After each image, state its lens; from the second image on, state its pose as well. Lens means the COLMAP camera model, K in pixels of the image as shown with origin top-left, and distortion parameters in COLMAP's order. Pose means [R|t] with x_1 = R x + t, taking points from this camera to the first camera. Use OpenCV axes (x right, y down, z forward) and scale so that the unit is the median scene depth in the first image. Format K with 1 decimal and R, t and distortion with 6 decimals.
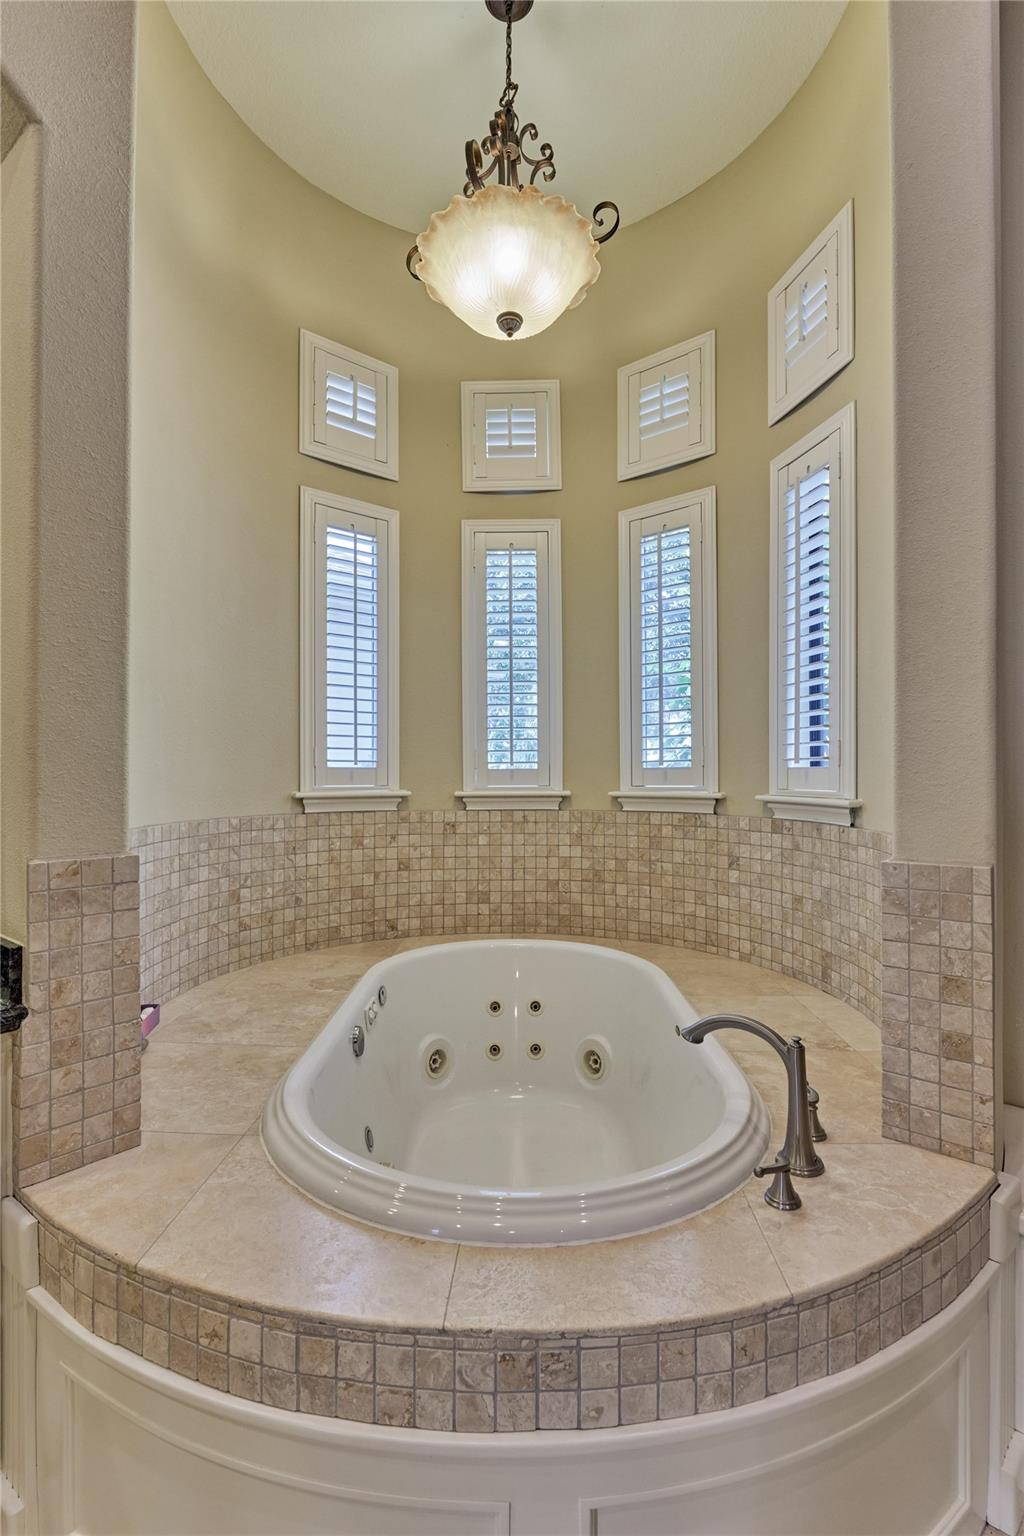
lens RADIAL K [[707.2, 0, 520.4], [0, 707.2, 771.9], [0, 0, 1]] dist [-0.004500, -0.000340]
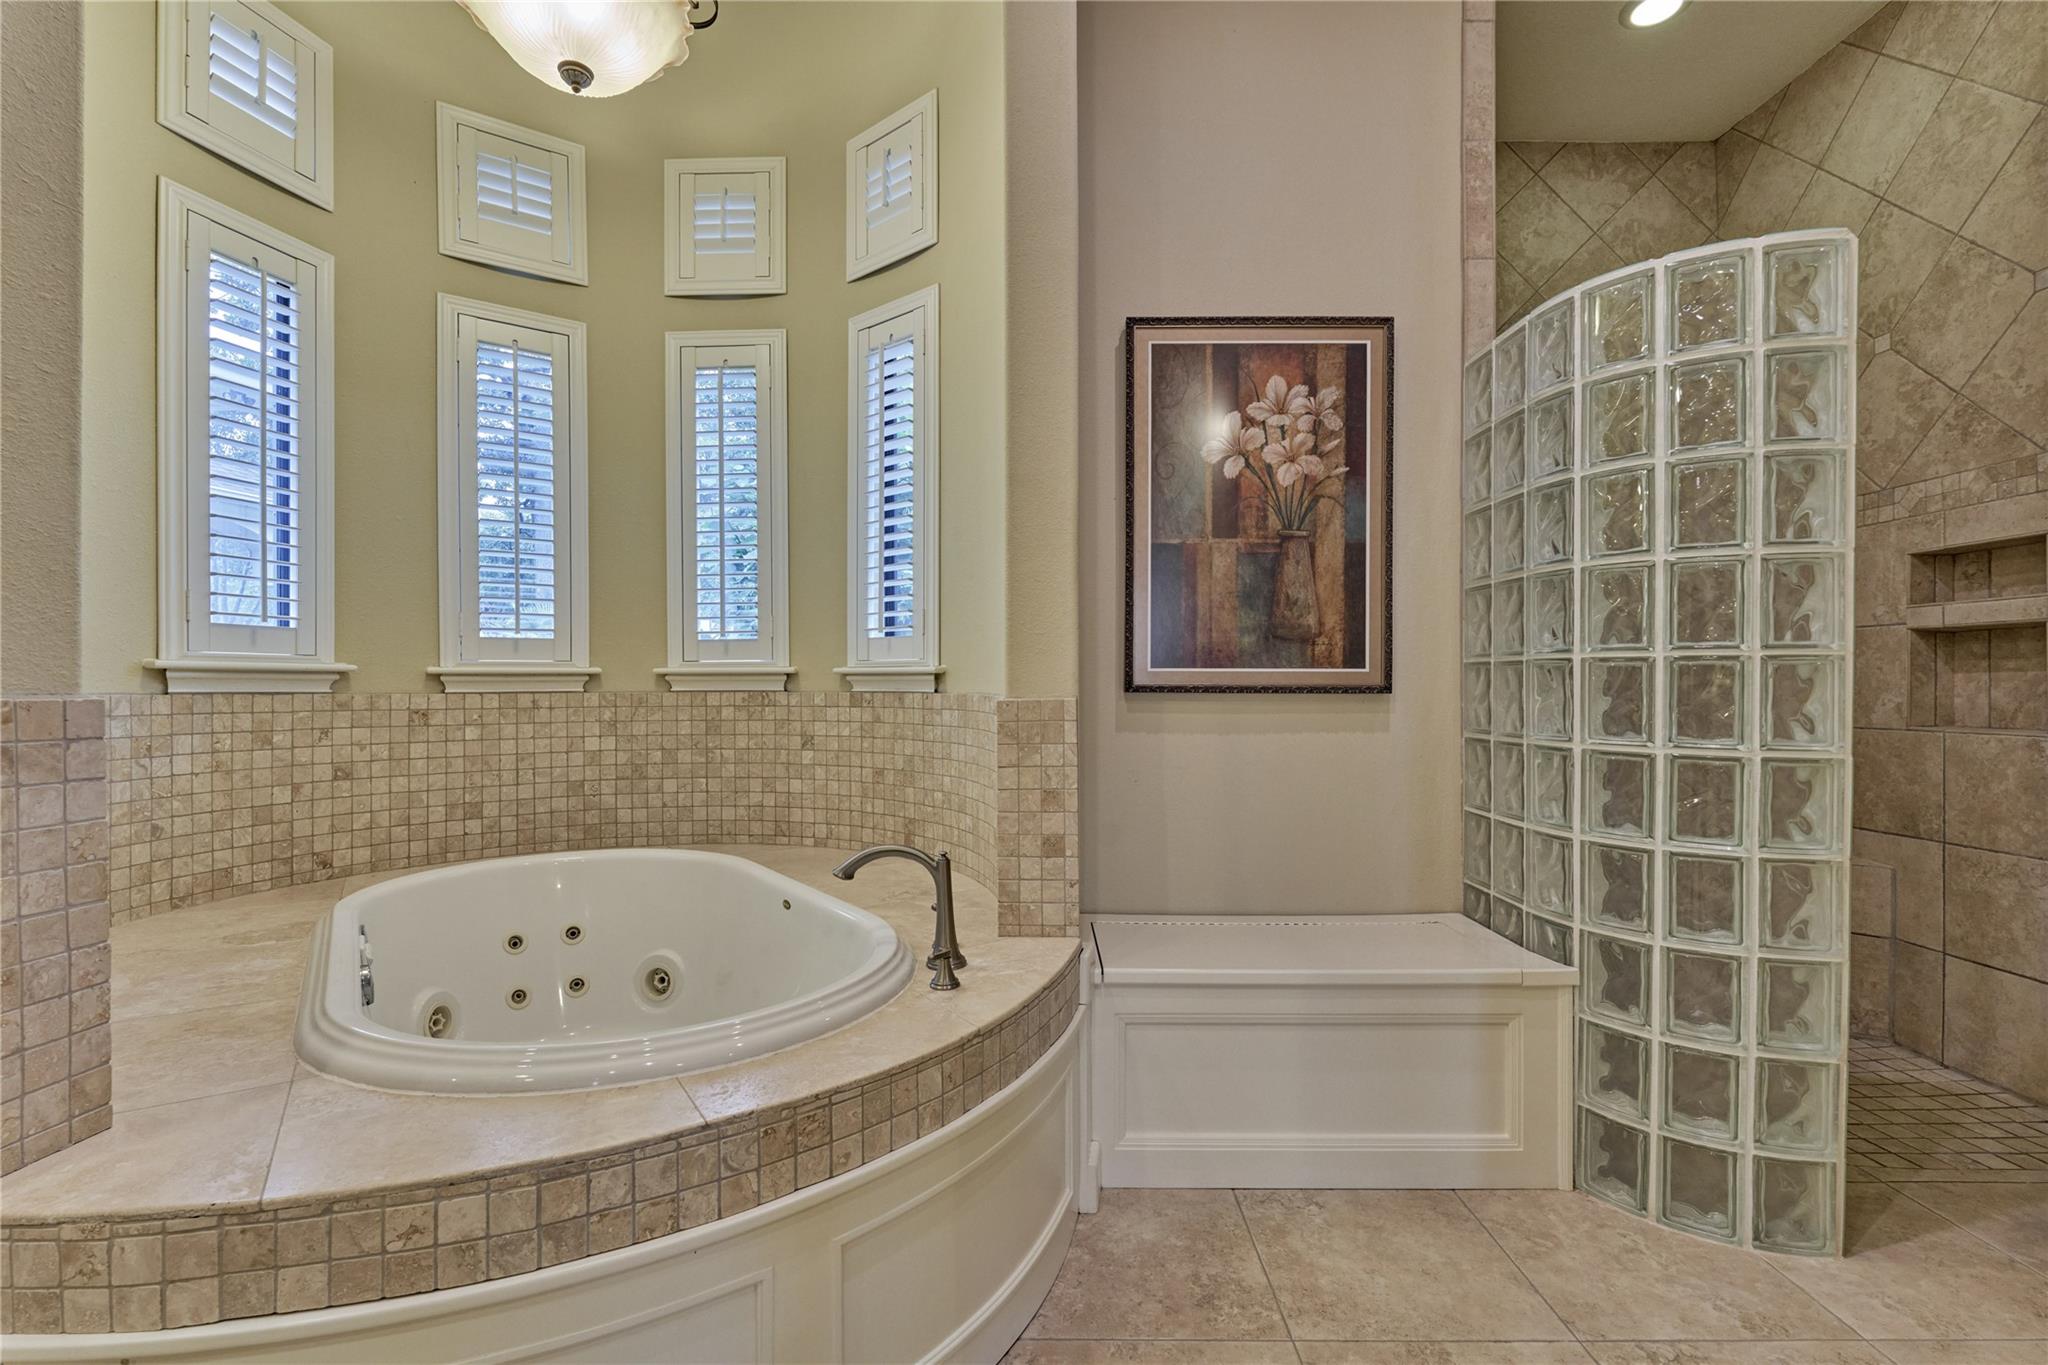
lens RADIAL K [[888.9, 0, 1024.7], [0, 888.9, 685.4], [0, 0, 1]] dist [-0.005273, -0.000344]
pose [[0.798844, -0.002755, 0.601532, -0.173356], [0.001178, 0.999995, 0.003015, 0.051679], [-0.601537, -0.001700, 0.798843, -0.101596]]
